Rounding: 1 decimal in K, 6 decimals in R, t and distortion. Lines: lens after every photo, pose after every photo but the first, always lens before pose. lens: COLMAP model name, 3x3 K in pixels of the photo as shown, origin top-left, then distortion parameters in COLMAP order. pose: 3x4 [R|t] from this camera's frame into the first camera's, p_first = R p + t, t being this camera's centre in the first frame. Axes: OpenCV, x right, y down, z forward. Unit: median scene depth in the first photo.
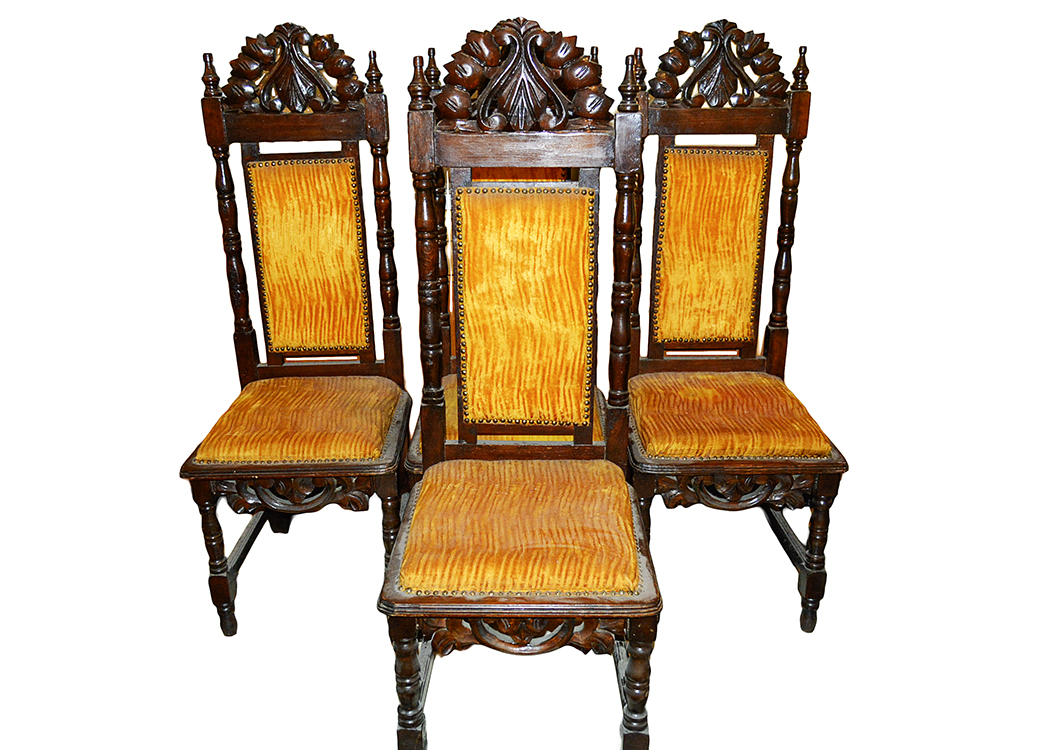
lens RADIAL K [[933.0, 0, 526.1], [0, 933.0, 358.9], [0, 0, 1]] dist [0.021530, -0.001145]
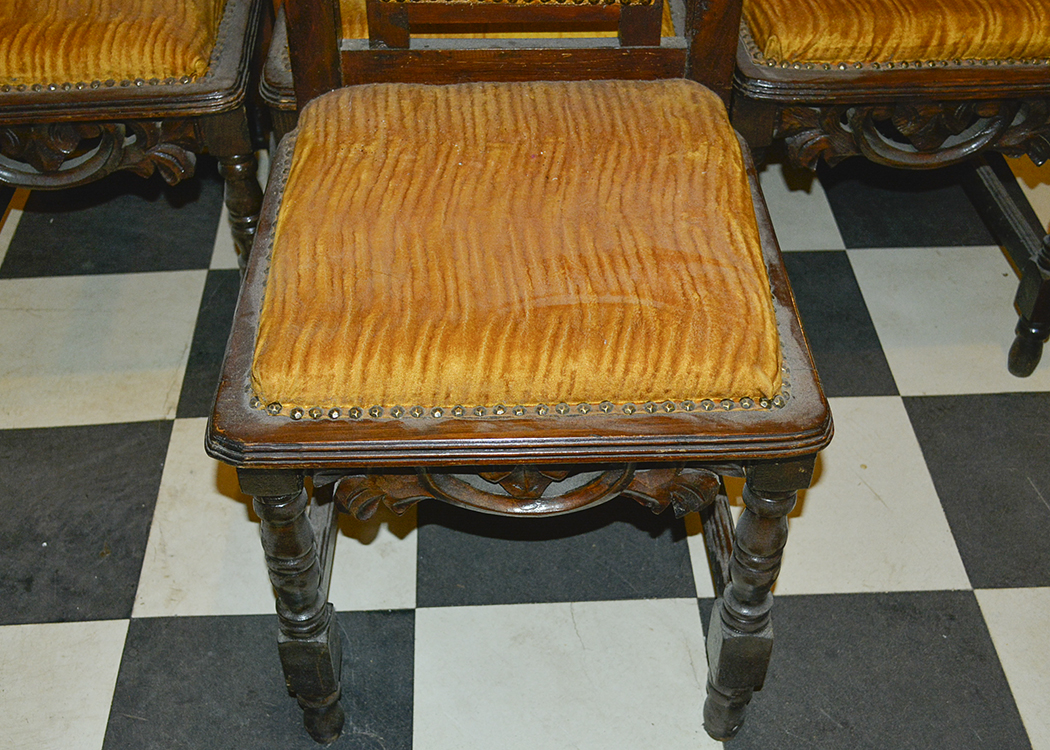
lens RADIAL K [[1258.0, 0, 525.0], [0, 1258.0, 375.0], [0, 0, 1]] dist [-0.005410, -0.028157]
pose [[0.999214, -0.024556, 0.031105, -0.021019], [0.010662, 0.922518, 0.385806, 0.001206], [-0.038169, -0.385171, 0.922056, 0.398154]]
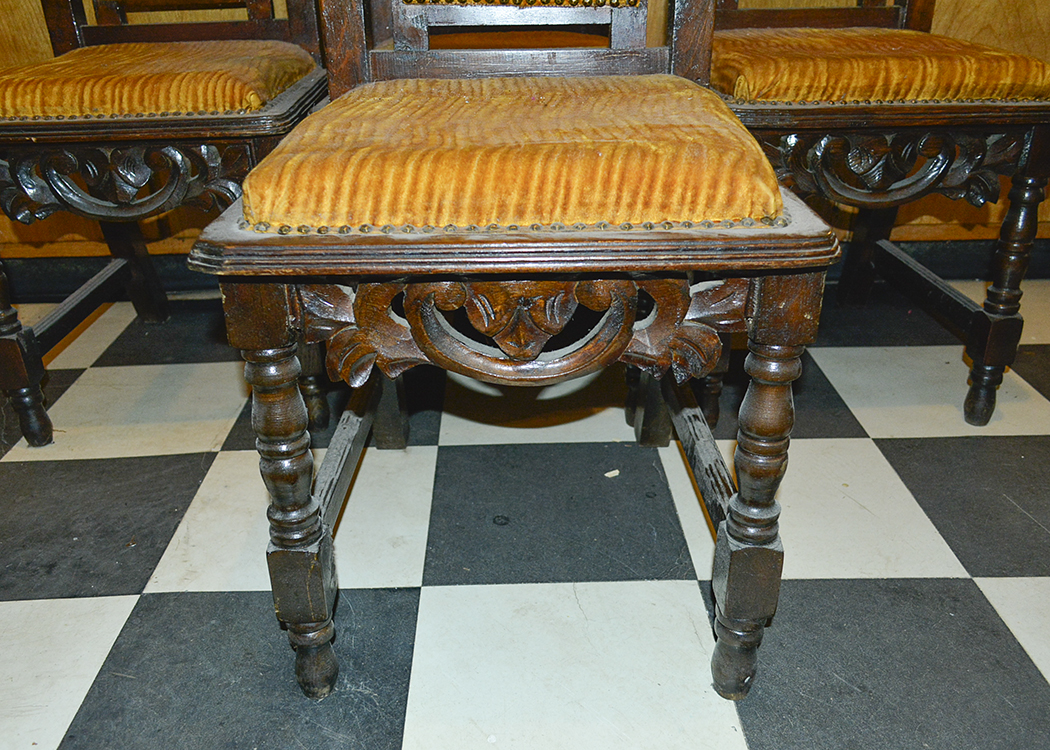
lens RADIAL K [[897.3, 0, 525.7], [0, 897.3, 388.5], [0, 0, 1]] dist [0.018148, 0.006222]
pose [[0.999808, -0.014628, 0.013007, -0.007568], [0.013162, 0.994230, 0.106459, 0.250394], [-0.014489, -0.106267, 0.994232, 0.510557]]
